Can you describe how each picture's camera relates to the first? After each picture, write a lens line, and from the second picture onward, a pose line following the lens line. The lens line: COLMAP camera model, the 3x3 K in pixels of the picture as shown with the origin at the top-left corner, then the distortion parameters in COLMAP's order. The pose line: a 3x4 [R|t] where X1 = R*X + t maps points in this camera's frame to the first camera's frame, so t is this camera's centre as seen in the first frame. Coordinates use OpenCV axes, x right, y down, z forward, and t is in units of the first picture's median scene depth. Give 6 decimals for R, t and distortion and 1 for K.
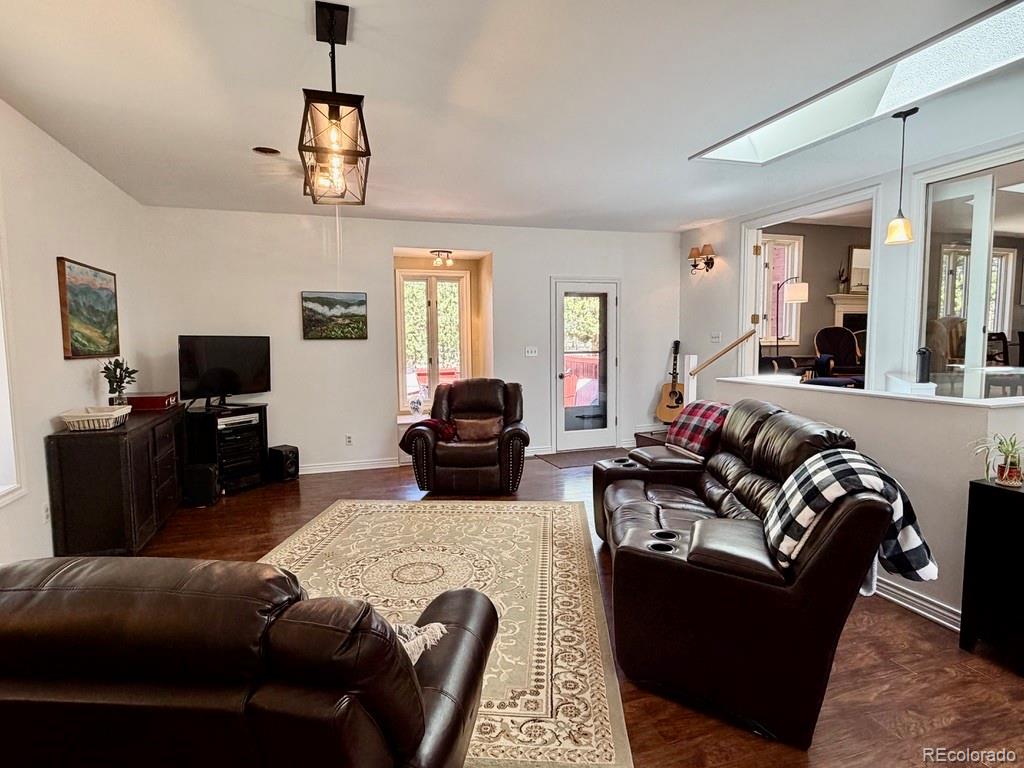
lens RADIAL K [[566.2, 0, 510.3], [0, 566.2, 386.2], [0, 0, 1]] dist [-0.001668, 0.000639]
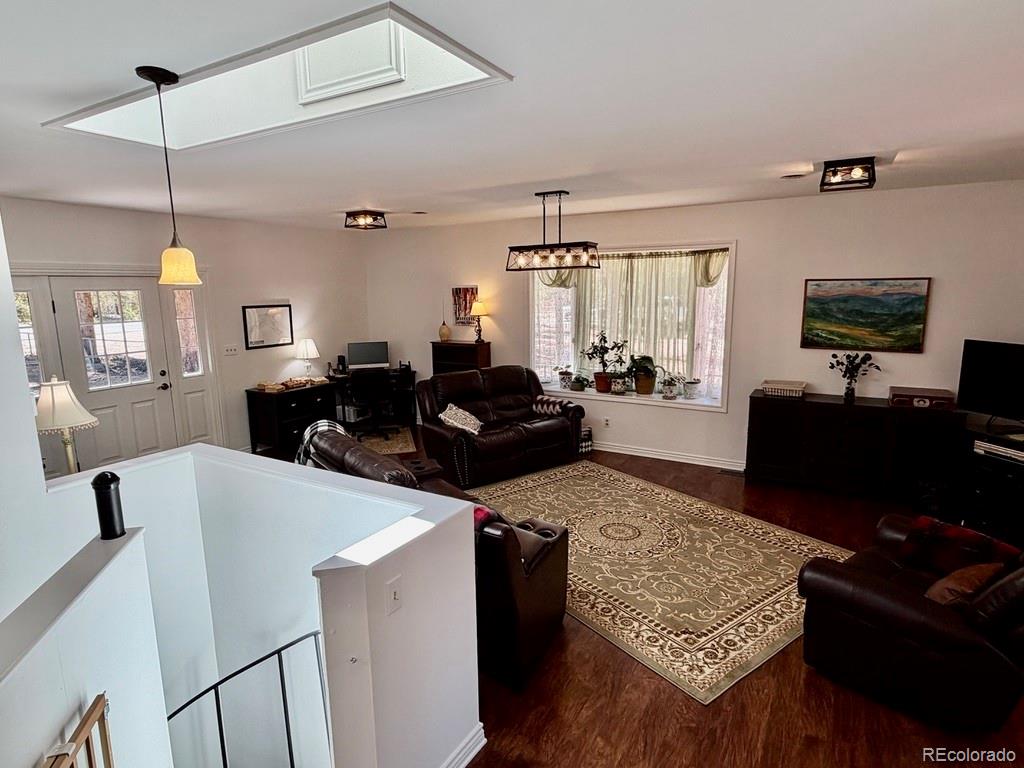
lens RADIAL K [[566.2, 0, 513.2], [0, 566.2, 384.7], [0, 0, 1]] dist [-0.001668, 0.000639]
pose [[-0.753991, 0.140826, -0.641612, 0.700370], [-0.030801, 0.968096, 0.248681, -0.274273], [0.656163, 0.207265, -0.725598, 1.465506]]
